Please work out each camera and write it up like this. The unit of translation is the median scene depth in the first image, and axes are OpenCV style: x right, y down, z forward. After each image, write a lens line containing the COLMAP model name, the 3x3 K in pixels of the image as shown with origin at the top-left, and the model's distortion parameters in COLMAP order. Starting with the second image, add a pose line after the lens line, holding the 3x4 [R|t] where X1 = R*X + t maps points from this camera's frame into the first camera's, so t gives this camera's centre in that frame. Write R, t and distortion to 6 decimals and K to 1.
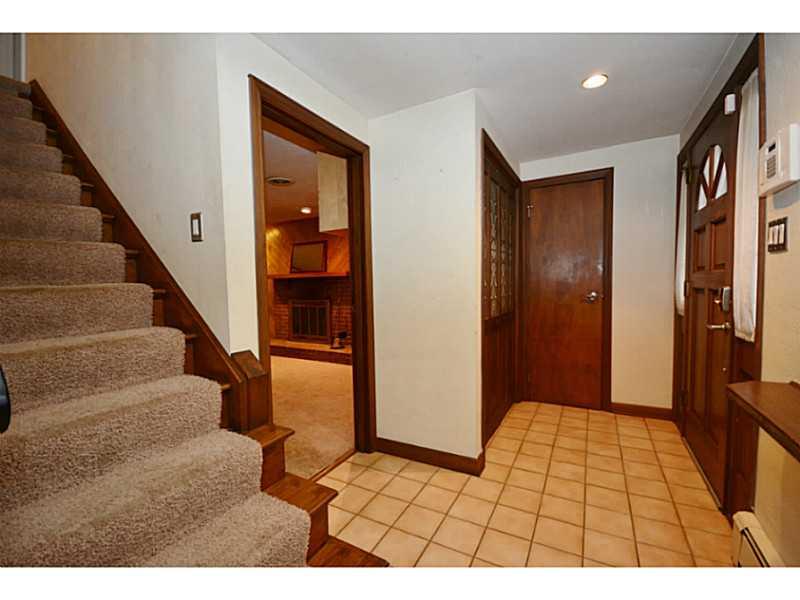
lens RADIAL K [[349.9, 0, 396.6], [0, 349.9, 302.5], [0, 0, 1]] dist [-0.003790, -0.000061]
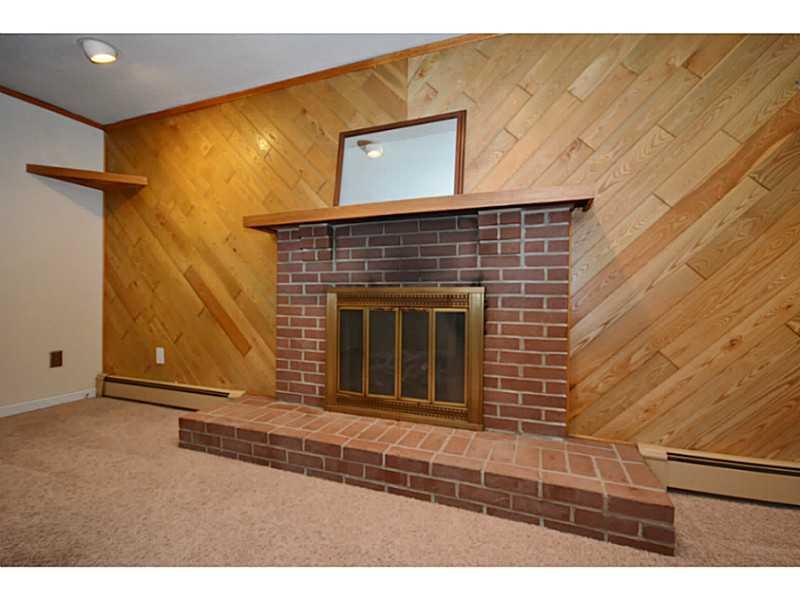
lens RADIAL K [[379.2, 0, 398.2], [0, 379.2, 288.8], [0, 0, 1]] dist [-0.003018, -0.000127]
pose [[0.993531, 0.019704, 0.111839, -0.296277], [-0.013615, 0.998396, -0.054947, 0.013043], [-0.112742, 0.053069, 0.992206, 0.654132]]
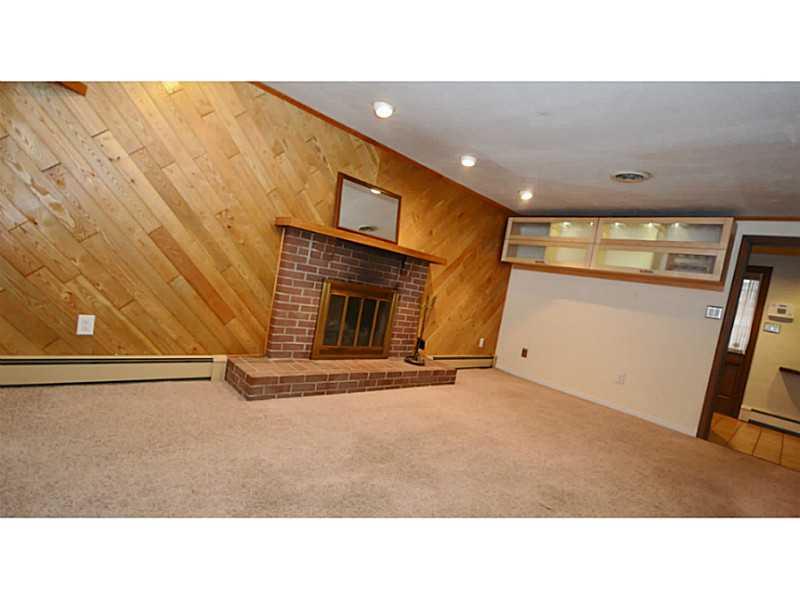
lens RADIAL K [[349.9, 0, 396.6], [0, 349.9, 302.0], [0, 0, 1]] dist [-0.003790, -0.000061]
pose [[0.341847, 0.033052, 0.939174, -0.788657], [-0.135065, 0.990734, 0.014295, 0.004246], [-0.929999, -0.131737, 0.343144, 0.761071]]
